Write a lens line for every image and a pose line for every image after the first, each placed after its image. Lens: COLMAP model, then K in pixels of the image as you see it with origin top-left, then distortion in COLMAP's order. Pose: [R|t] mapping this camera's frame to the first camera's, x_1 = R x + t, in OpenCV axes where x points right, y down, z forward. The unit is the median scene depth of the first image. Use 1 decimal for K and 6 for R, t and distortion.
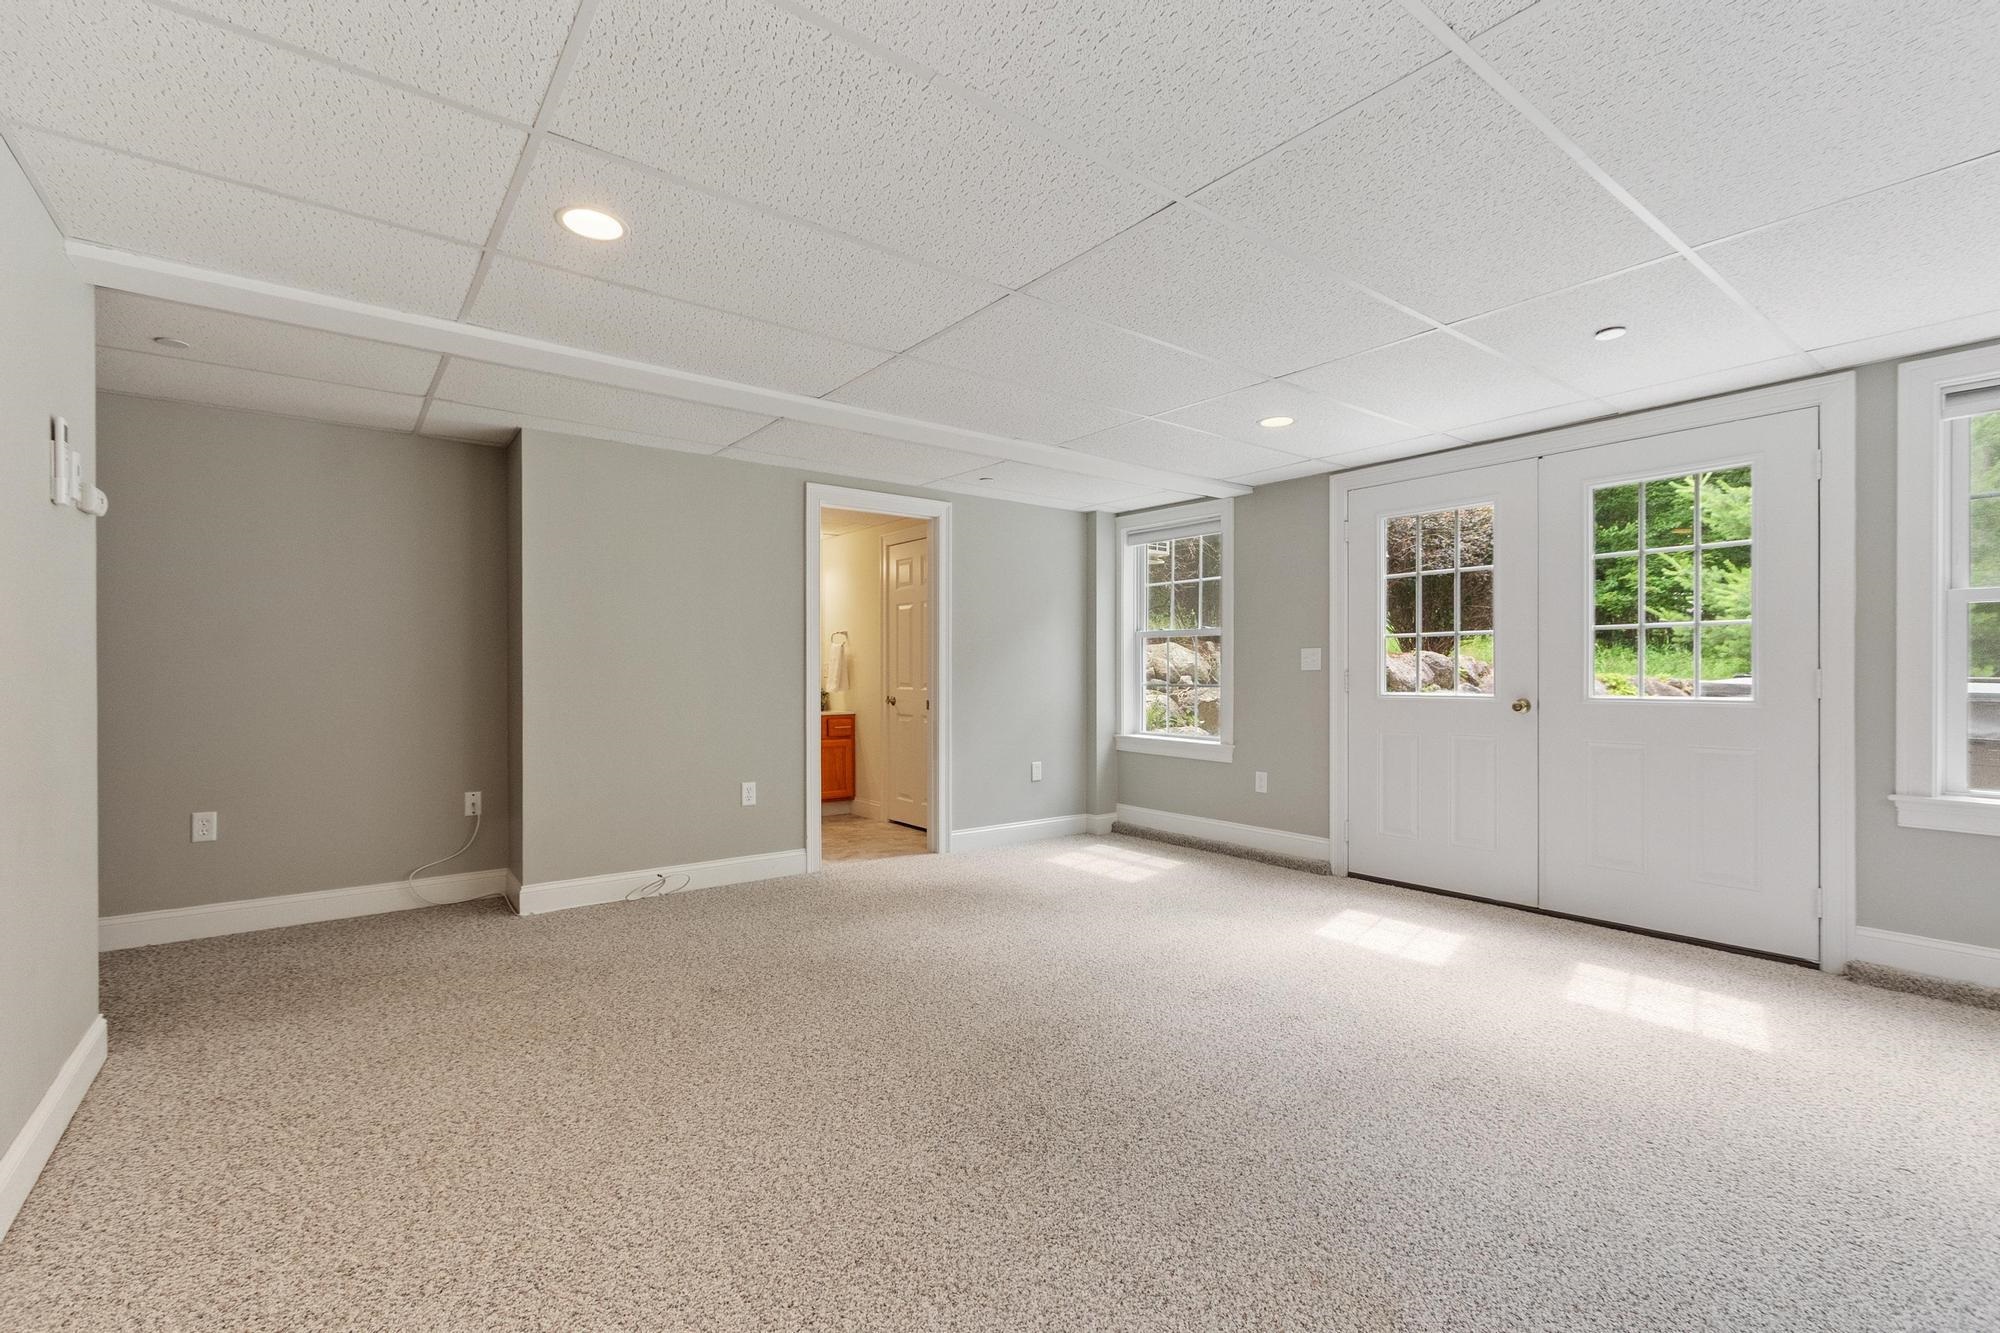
lens RADIAL K [[875.4, 0, 987.0], [0, 875.4, 673.6], [0, 0, 1]] dist [-0.000003, -0.000100]
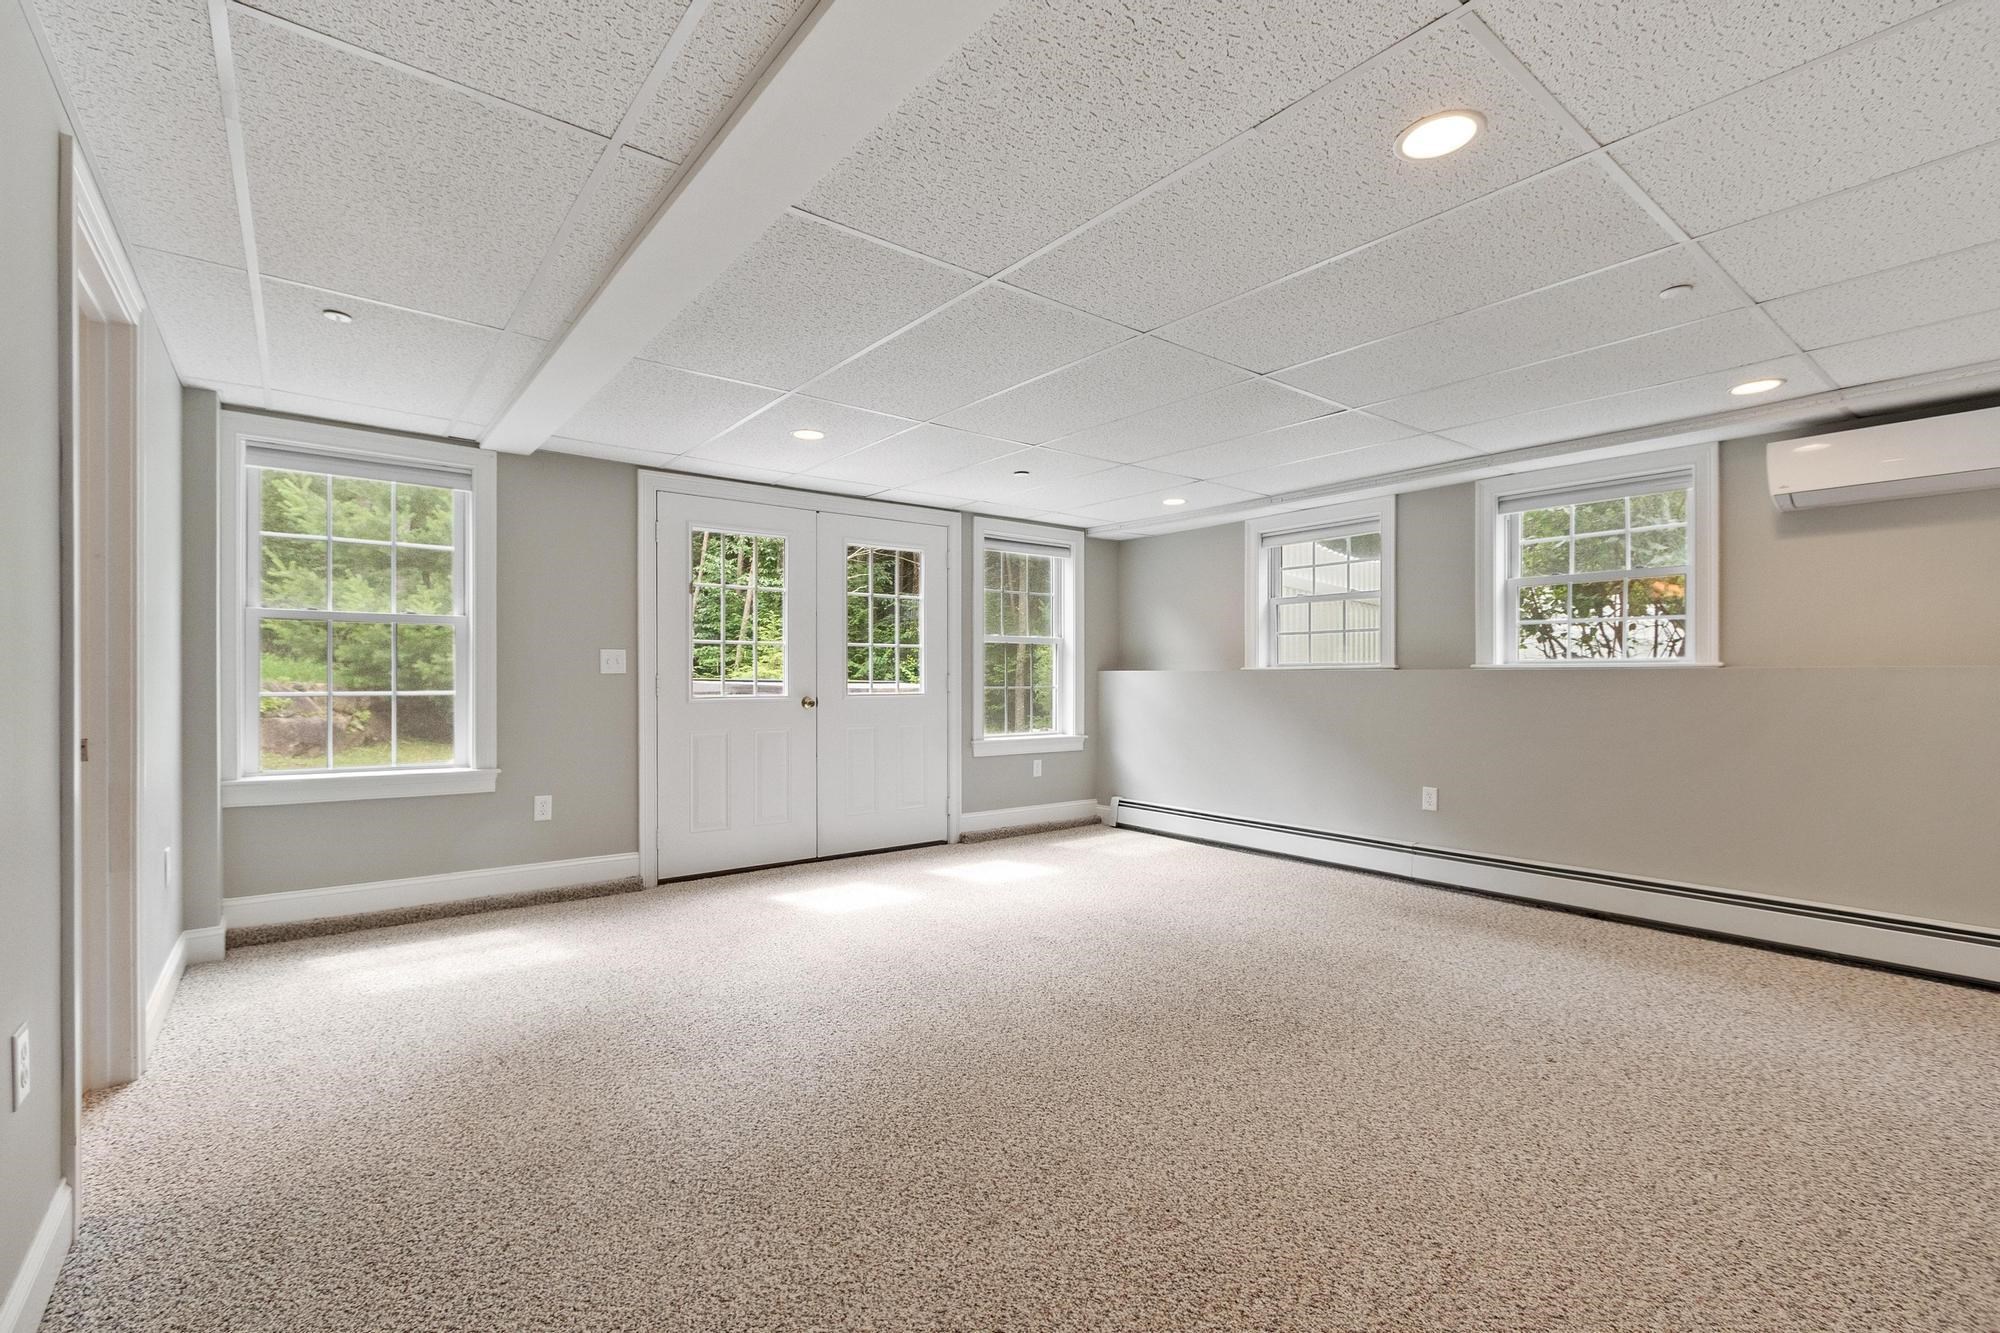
lens RADIAL K [[875.4, 0, 989.9], [0, 875.4, 671.0], [0, 0, 1]] dist [-0.000003, -0.000100]
pose [[-0.006152, 0.006950, 0.999957, -0.662109], [0.001886, 0.999974, -0.006939, 0.000497], [-0.999979, 0.001843, -0.006165, 0.740365]]
